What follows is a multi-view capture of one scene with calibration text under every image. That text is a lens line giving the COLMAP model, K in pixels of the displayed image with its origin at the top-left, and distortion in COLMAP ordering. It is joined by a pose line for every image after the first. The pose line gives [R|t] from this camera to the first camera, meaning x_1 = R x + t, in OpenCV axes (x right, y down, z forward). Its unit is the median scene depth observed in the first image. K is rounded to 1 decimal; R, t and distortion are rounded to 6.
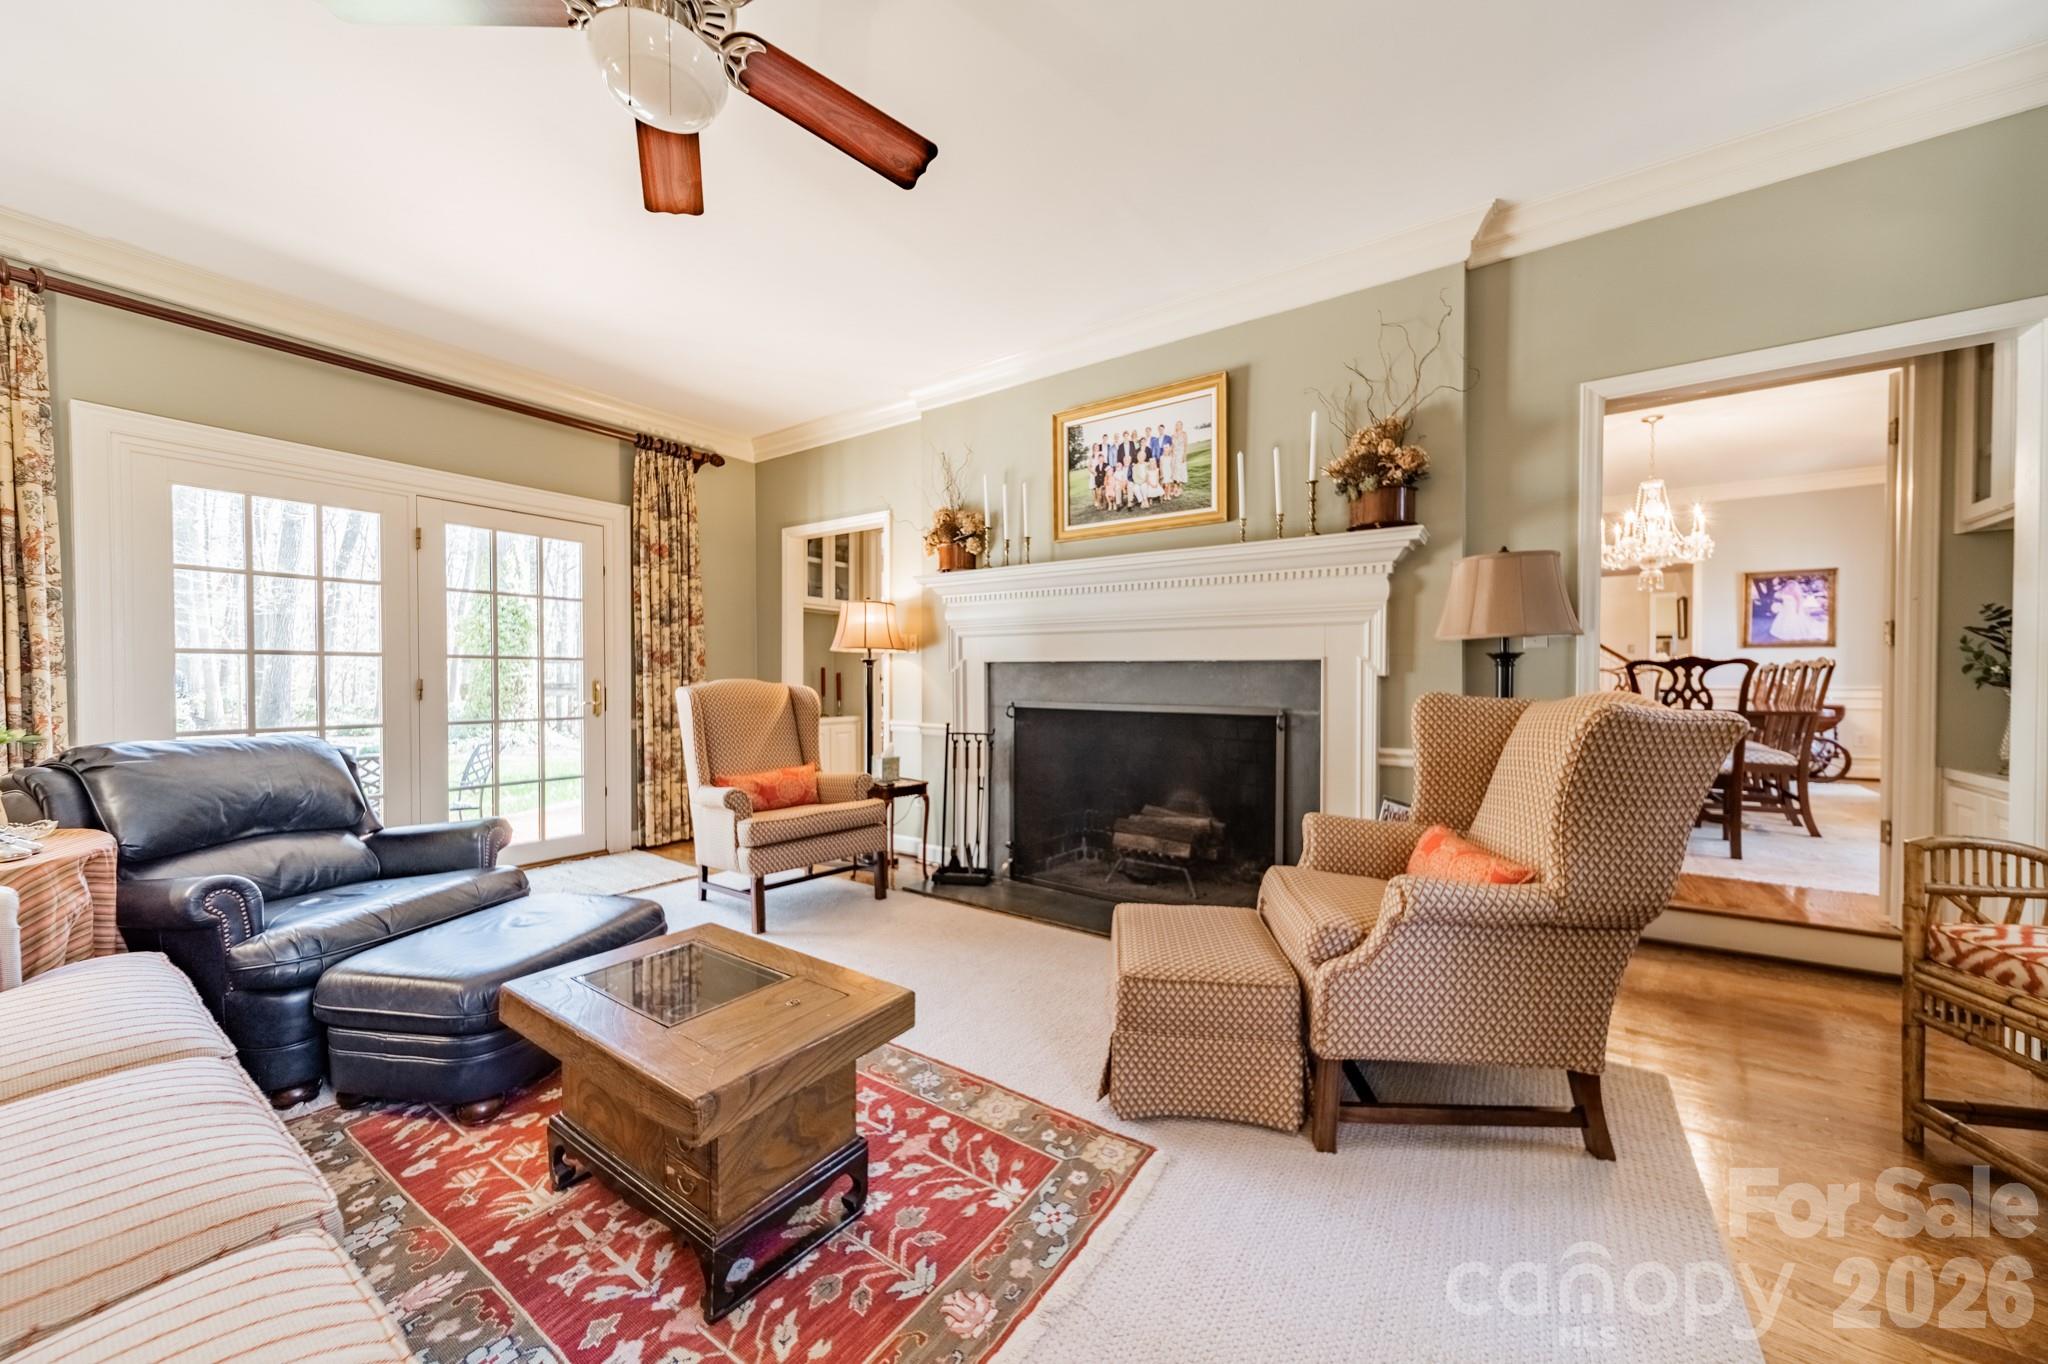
lens RADIAL K [[725.1, 0, 1036.1], [0, 725.1, 689.4], [0, 0, 1]] dist [0.008141, -0.000249]
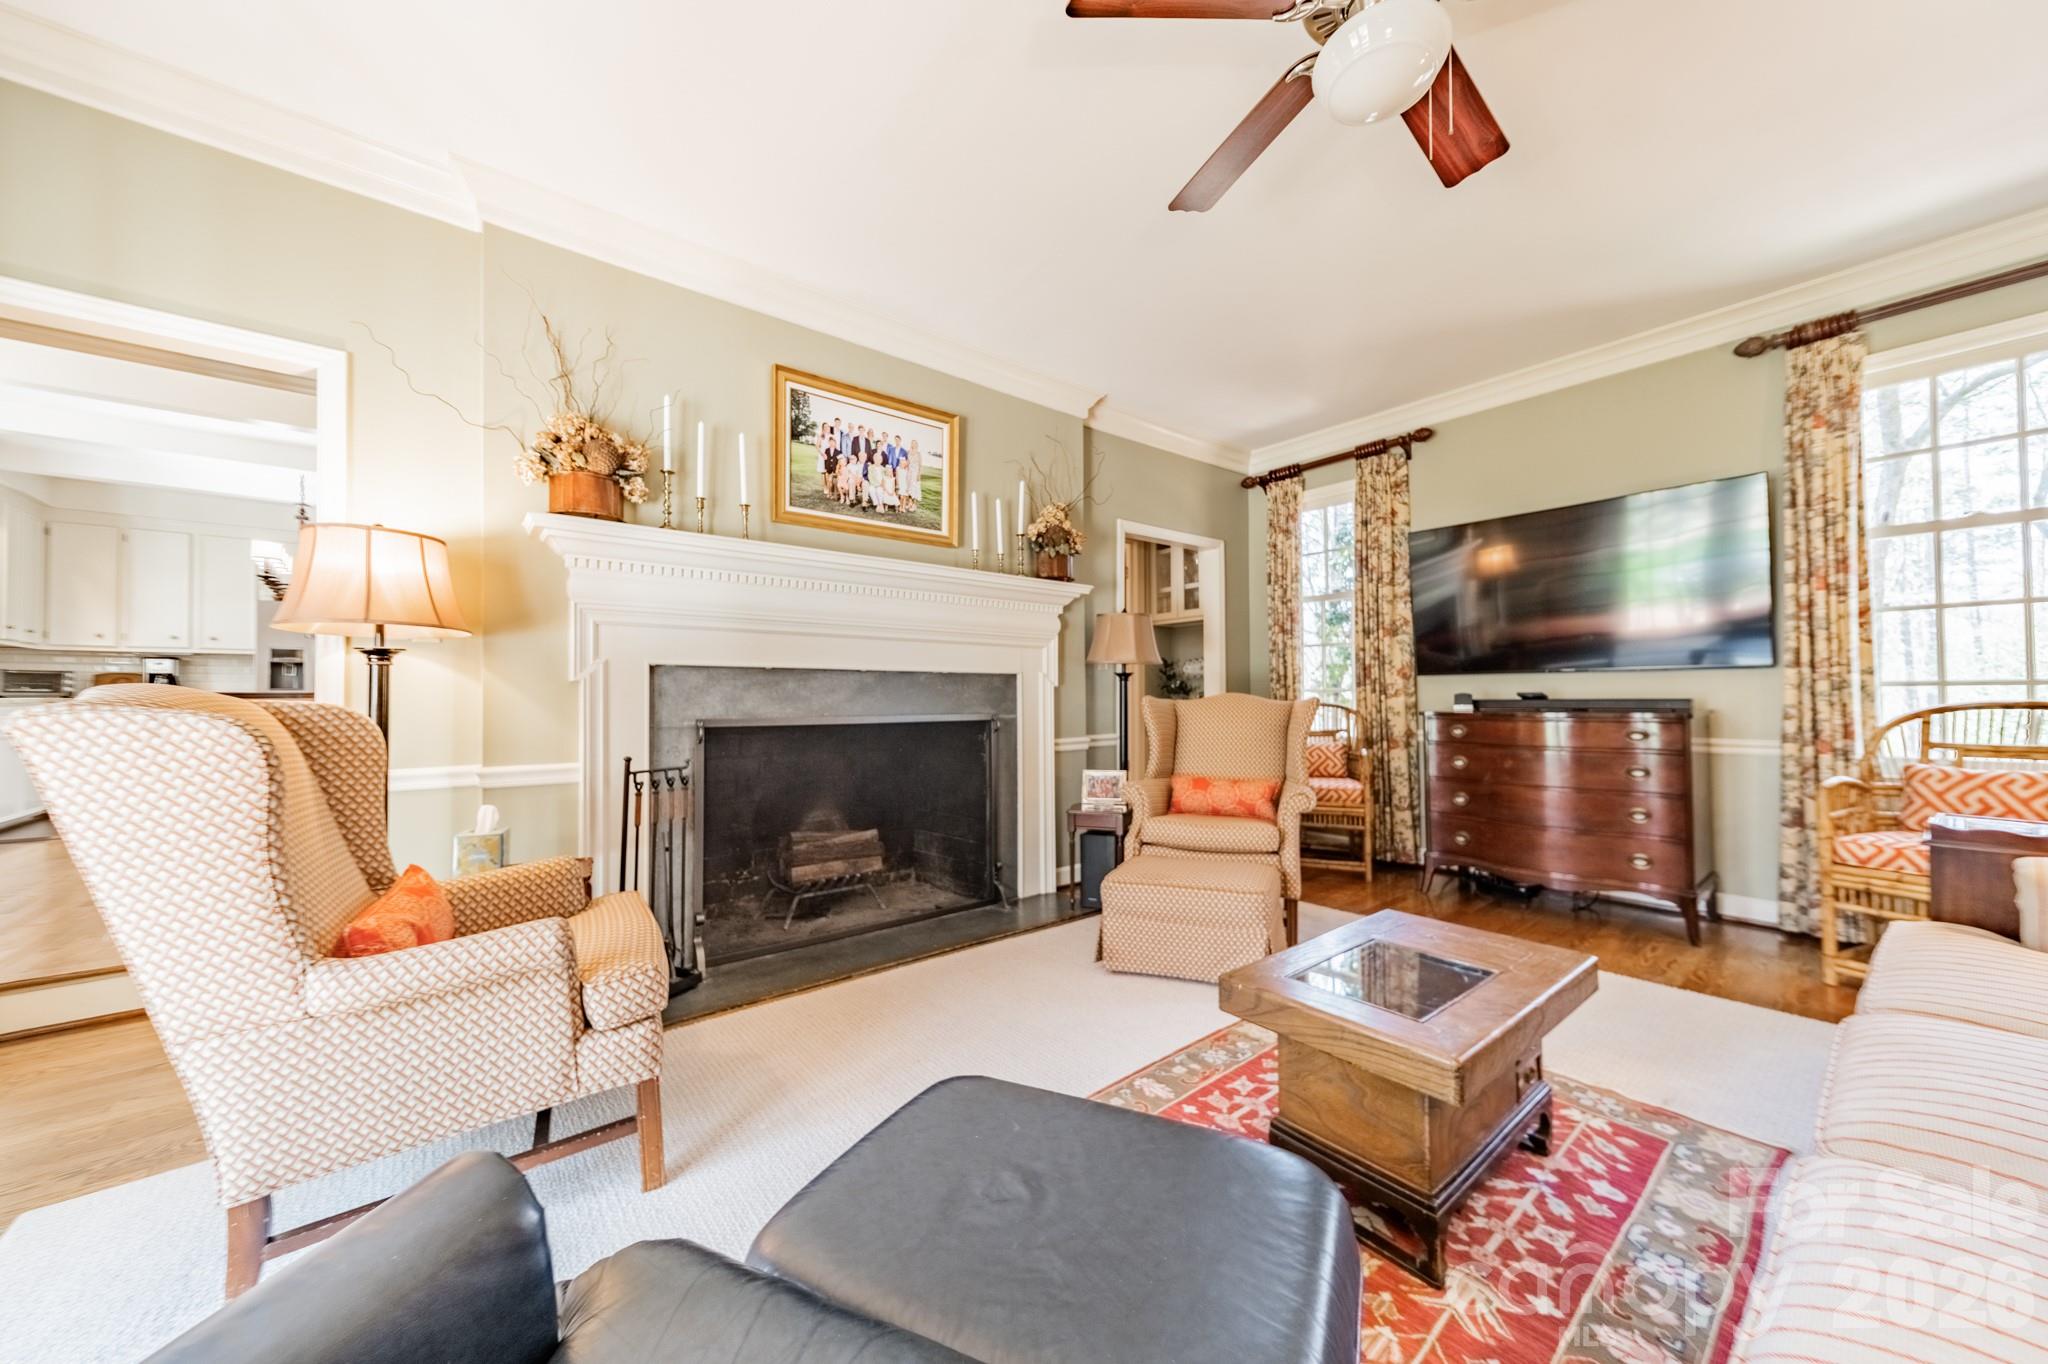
lens RADIAL K [[725.1, 0, 1030.6], [0, 725.1, 684.2], [0, 0, 1]] dist [0.008141, -0.000249]
pose [[0.287841, 0.015774, 0.957548, -0.734885], [0.023293, 0.999453, -0.023466, 0.006840], [-0.957395, 0.029058, 0.287316, 0.548098]]
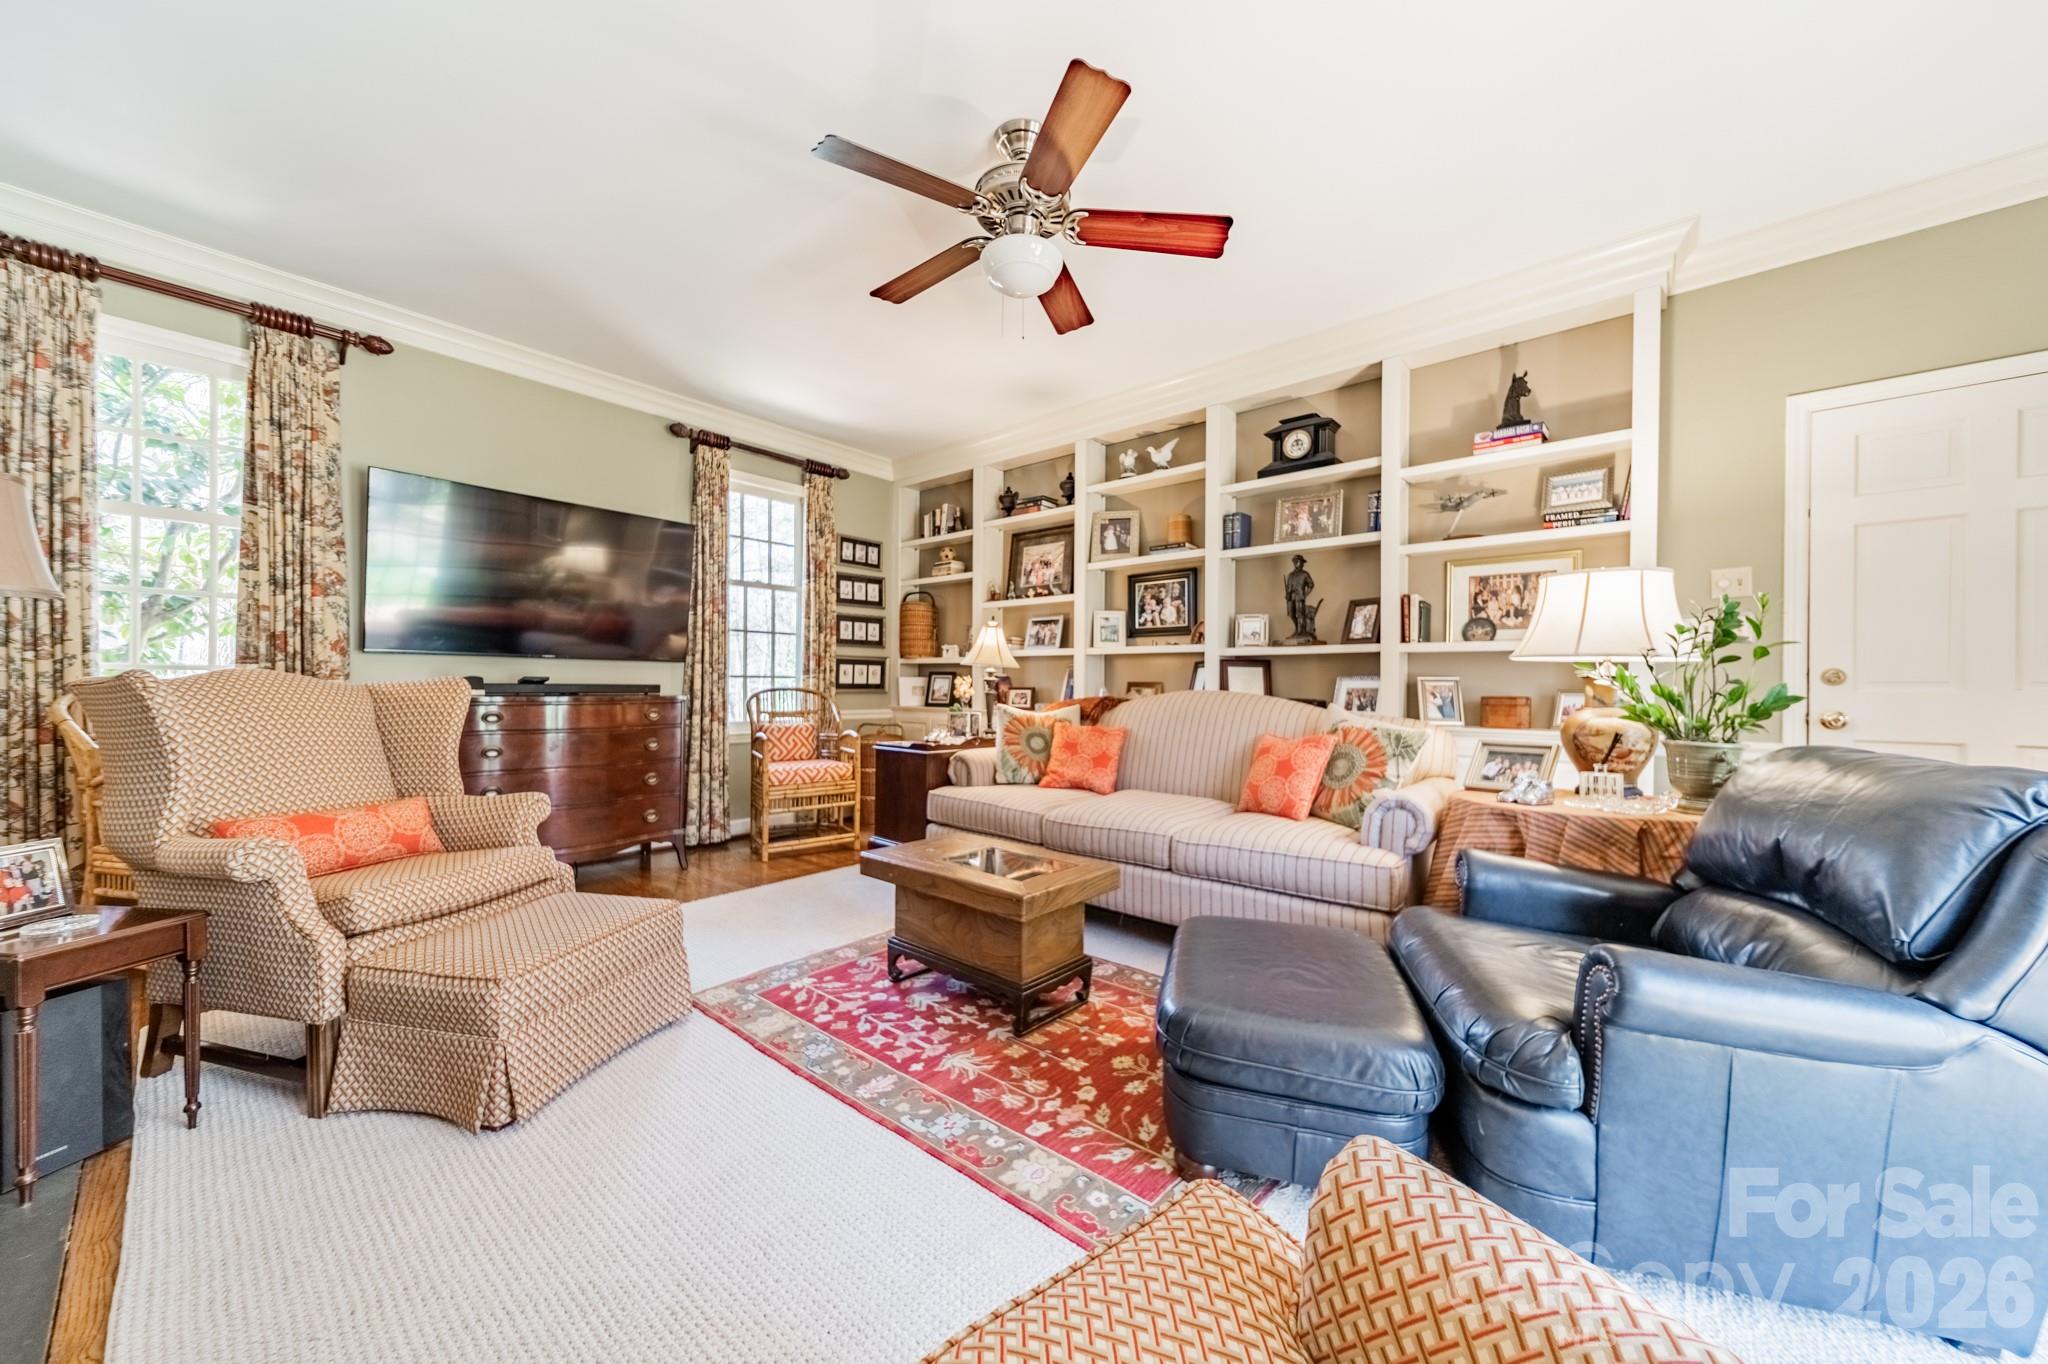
lens RADIAL K [[725.1, 0, 1028.3], [0, 725.1, 685.7], [0, 0, 1]] dist [0.008141, -0.000249]
pose [[-0.993402, -0.007674, 0.114425, -0.327012], [-0.005751, 0.999837, 0.017122, 0.001680], [-0.114538, 0.016351, -0.993284, 1.155635]]
